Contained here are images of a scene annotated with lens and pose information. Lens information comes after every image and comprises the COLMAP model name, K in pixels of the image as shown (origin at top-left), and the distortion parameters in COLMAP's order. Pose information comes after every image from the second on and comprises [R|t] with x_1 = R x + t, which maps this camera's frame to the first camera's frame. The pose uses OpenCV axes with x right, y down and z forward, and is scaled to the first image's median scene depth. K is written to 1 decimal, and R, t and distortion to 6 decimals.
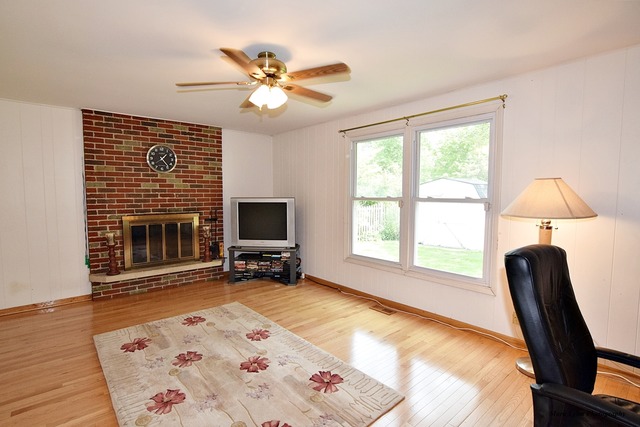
lens RADIAL K [[311.7, 0, 316.5], [0, 311.7, 215.9], [0, 0, 1]] dist [-0.024354, 0.002037]
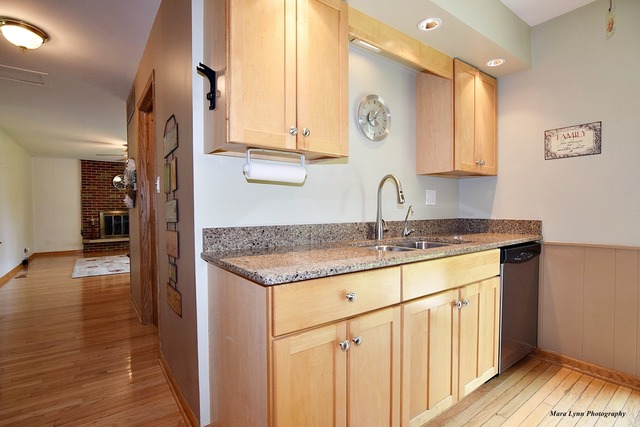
lens RADIAL K [[311.7, 0, 323.7], [0, 311.7, 216.0], [0, 0, 1]] dist [-0.024354, 0.002037]
pose [[0.997280, -0.002381, -0.073667, 1.006594], [-0.000789, 0.999076, -0.042965, 0.122143], [0.073701, 0.042906, 0.996357, -0.917852]]
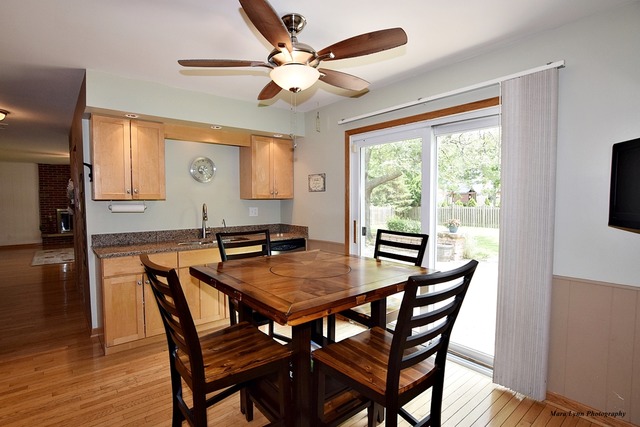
lens RADIAL K [[311.7, 0, 320.2], [0, 311.7, 216.9], [0, 0, 1]] dist [-0.024354, 0.002037]
pose [[0.999977, -0.001033, -0.006654, 1.384169], [0.000967, 0.999952, -0.009793, 0.087251], [0.006663, 0.009787, 0.999930, -1.298021]]
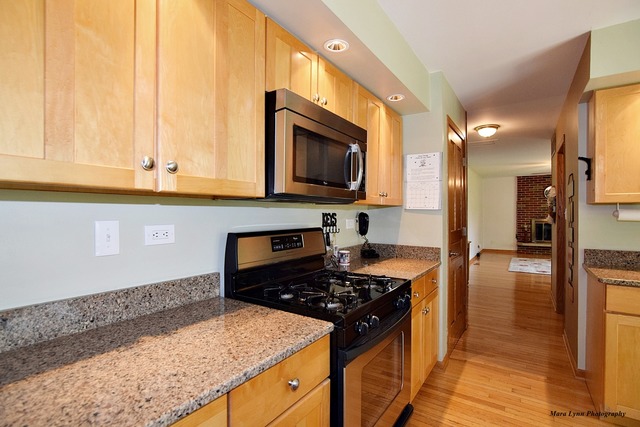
lens RADIAL K [[311.7, 0, 314.1], [0, 311.7, 215.8], [0, 0, 1]] dist [-0.024354, 0.002037]
pose [[0.245749, 0.010487, -0.969277, 1.265755], [-0.062303, 0.998045, -0.004998, 0.094885], [0.967329, 0.061617, 0.245922, -1.202055]]
